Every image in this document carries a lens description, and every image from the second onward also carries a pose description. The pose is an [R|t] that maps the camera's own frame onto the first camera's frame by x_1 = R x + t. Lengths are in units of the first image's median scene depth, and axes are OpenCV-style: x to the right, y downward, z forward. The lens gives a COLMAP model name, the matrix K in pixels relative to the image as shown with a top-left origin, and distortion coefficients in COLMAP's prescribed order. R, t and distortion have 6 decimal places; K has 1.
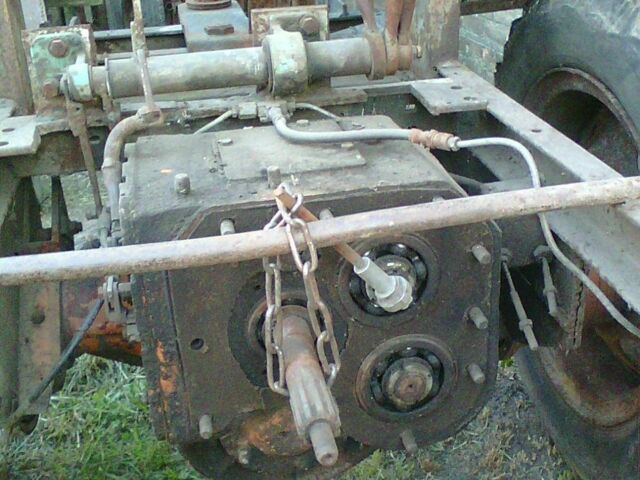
lens RADIAL K [[805.0, 0, 337.9], [0, 805.0, 240.6], [0, 0, 1]] dist [0.040940, -0.297438]
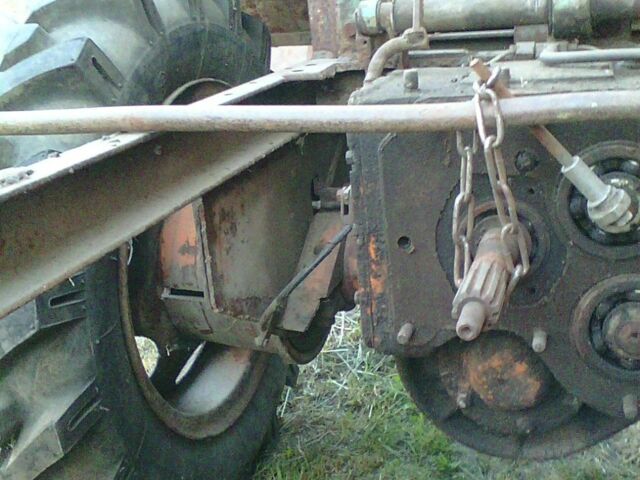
lens RADIAL K [[805.0, 0, 337.9], [0, 805.0, 240.6], [0, 0, 1]] dist [0.040940, -0.297438]
pose [[0.870967, 0.122154, -0.475916, 0.212959], [-0.166120, 0.984773, -0.051249, 0.178478], [0.462408, 0.123695, 0.877997, 0.081556]]
